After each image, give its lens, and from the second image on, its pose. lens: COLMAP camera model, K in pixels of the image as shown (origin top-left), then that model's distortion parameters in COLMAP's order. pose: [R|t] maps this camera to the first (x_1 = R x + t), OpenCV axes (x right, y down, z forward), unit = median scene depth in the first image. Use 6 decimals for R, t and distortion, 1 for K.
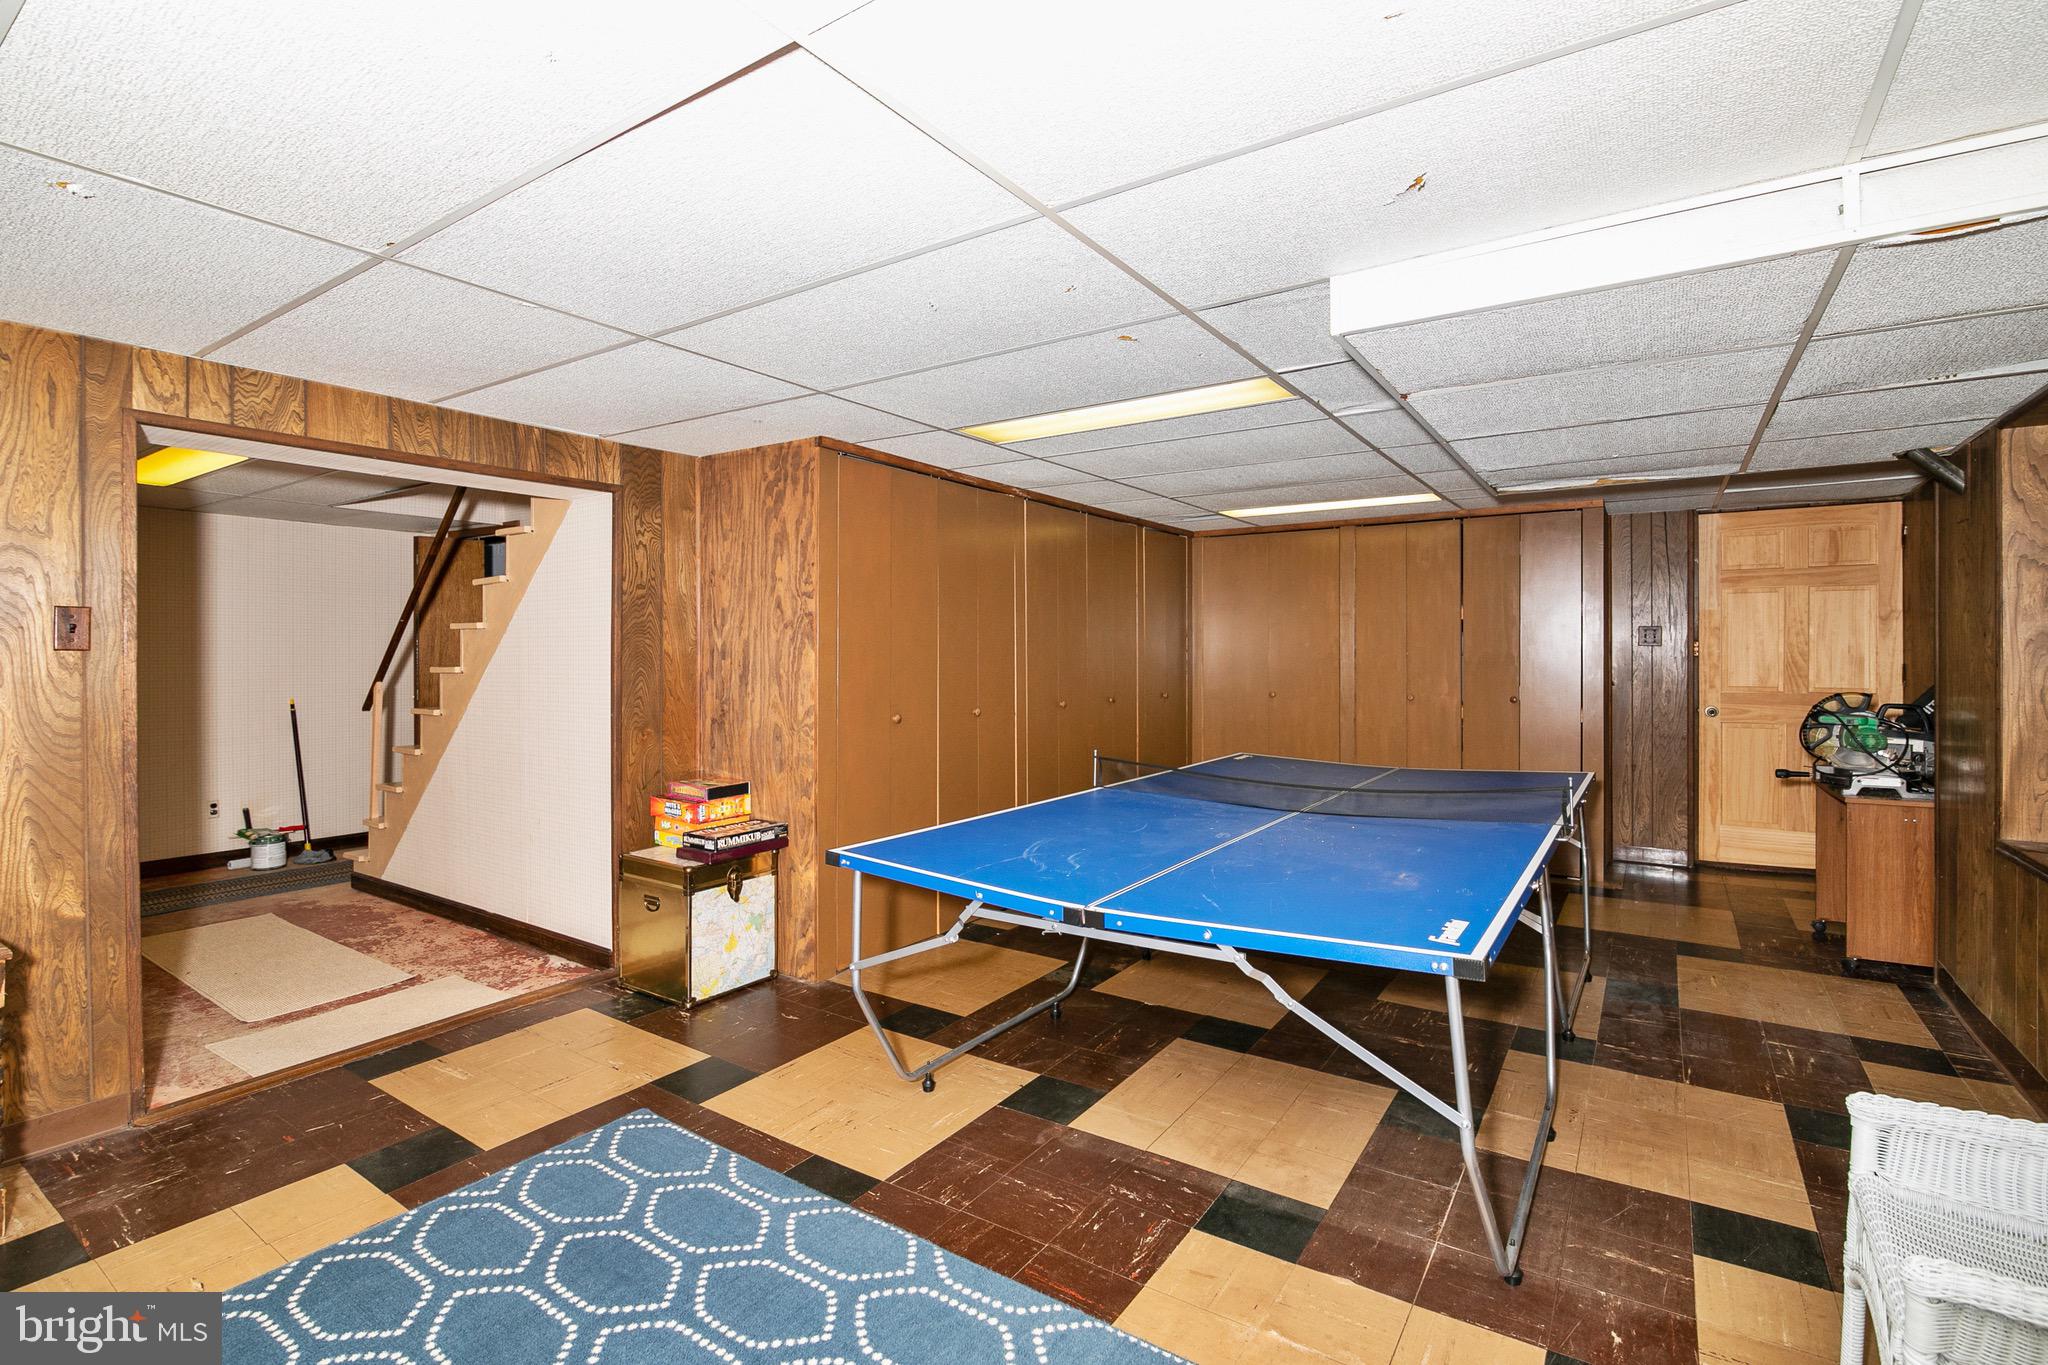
lens RADIAL K [[944.4, 0, 1024.5], [0, 944.4, 676.5], [0, 0, 1]] dist [-0.019865, 0.000393]
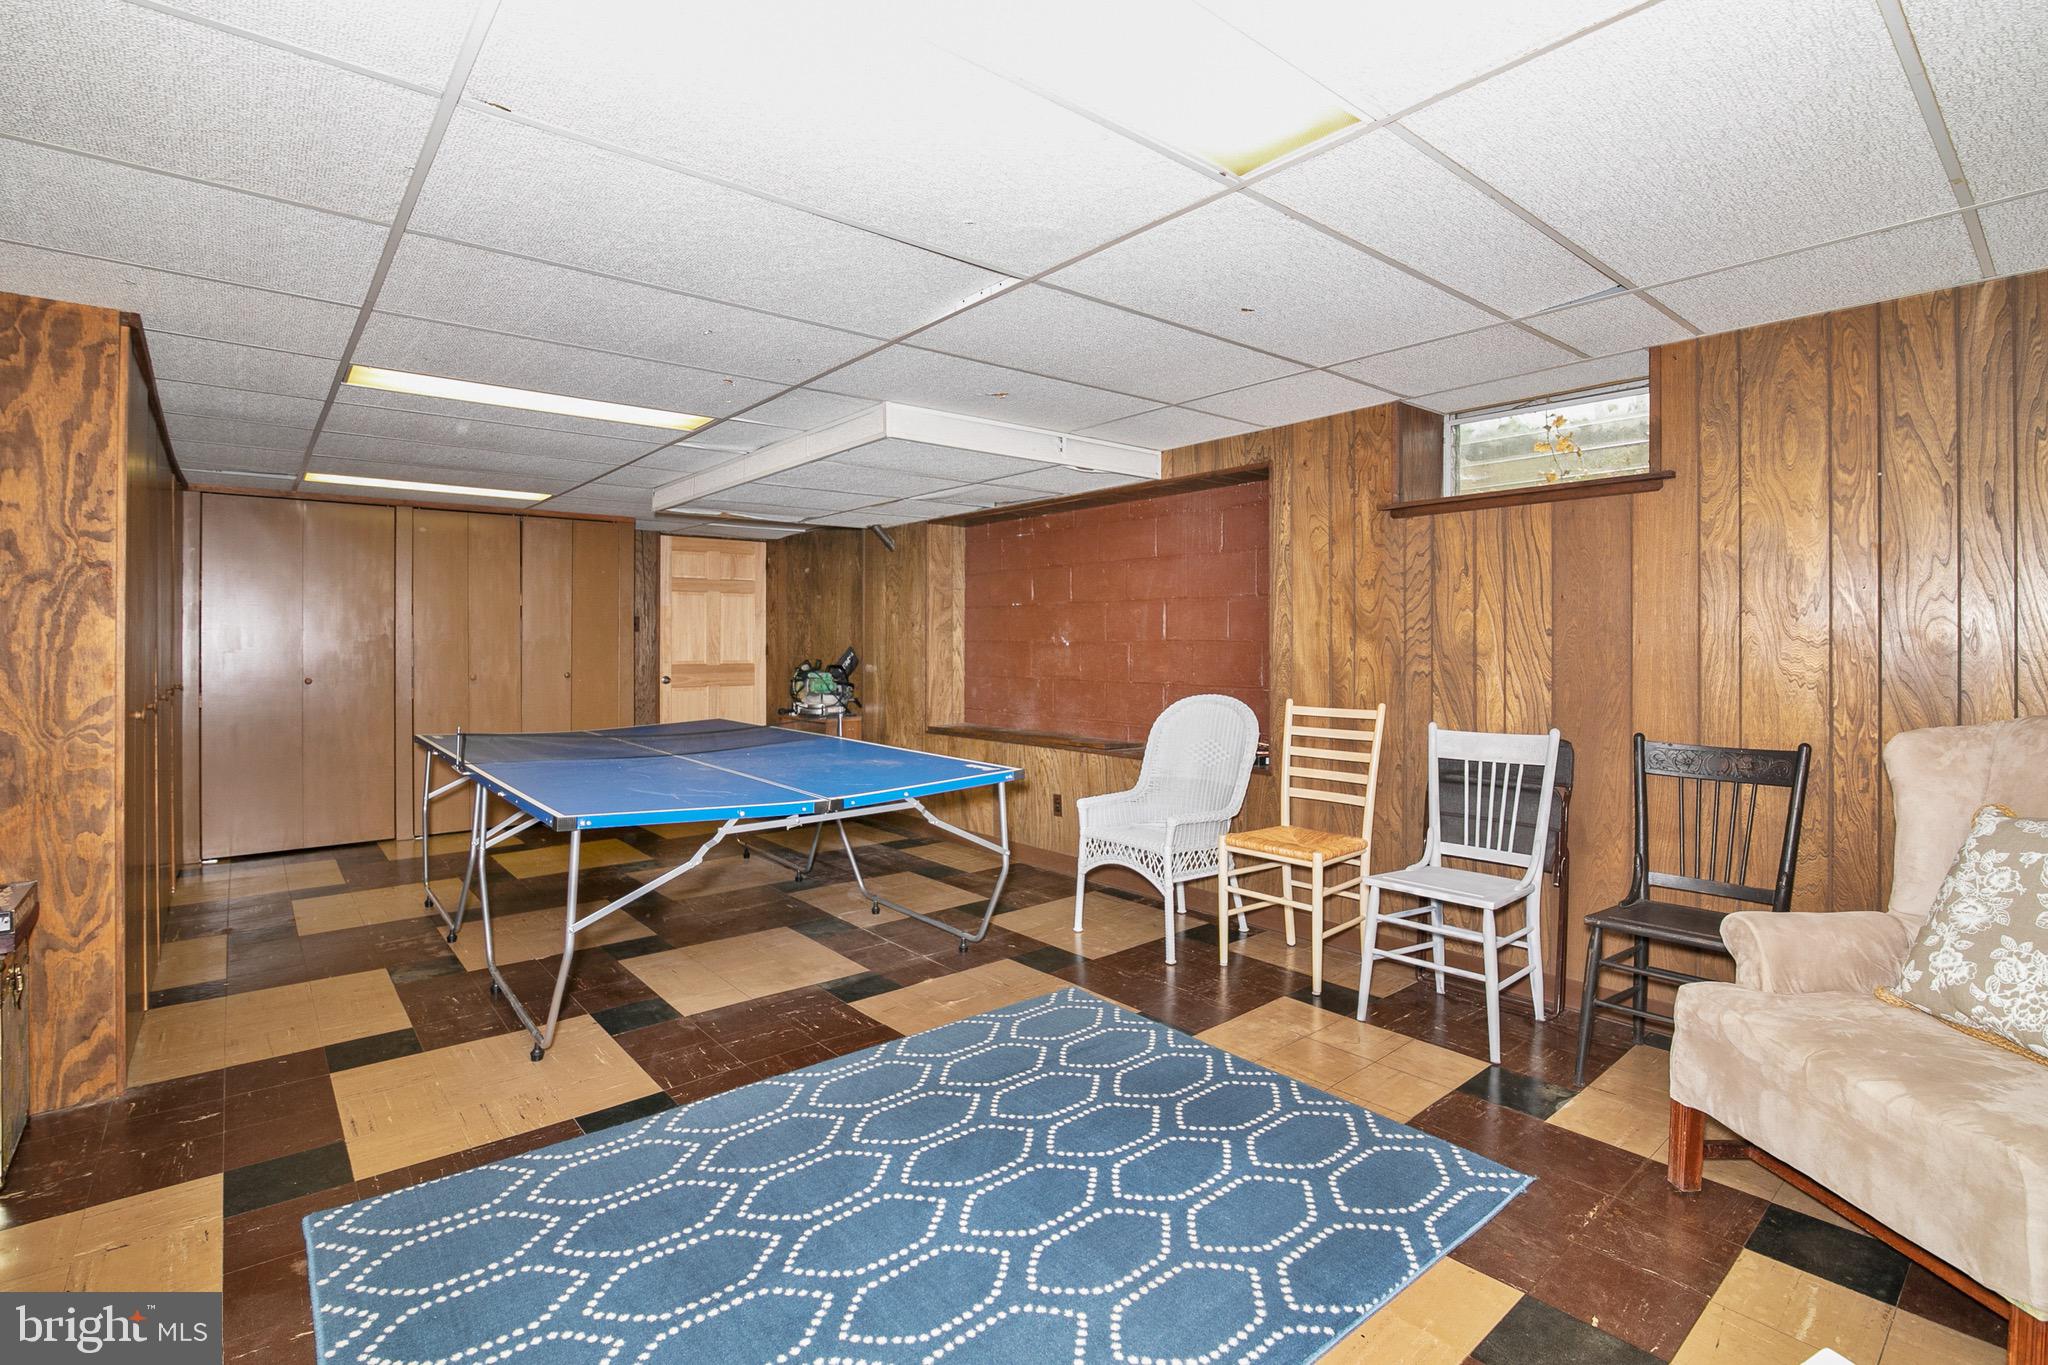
lens RADIAL K [[944.4, 0, 1024.5], [0, 944.4, 676.5], [0, 0, 1]] dist [-0.019865, 0.000393]
pose [[0.279937, -0.030437, 0.959536, -1.058091], [0.023280, 0.999419, 0.024911, 0.022397], [-0.959736, 0.015364, 0.280483, 0.253119]]
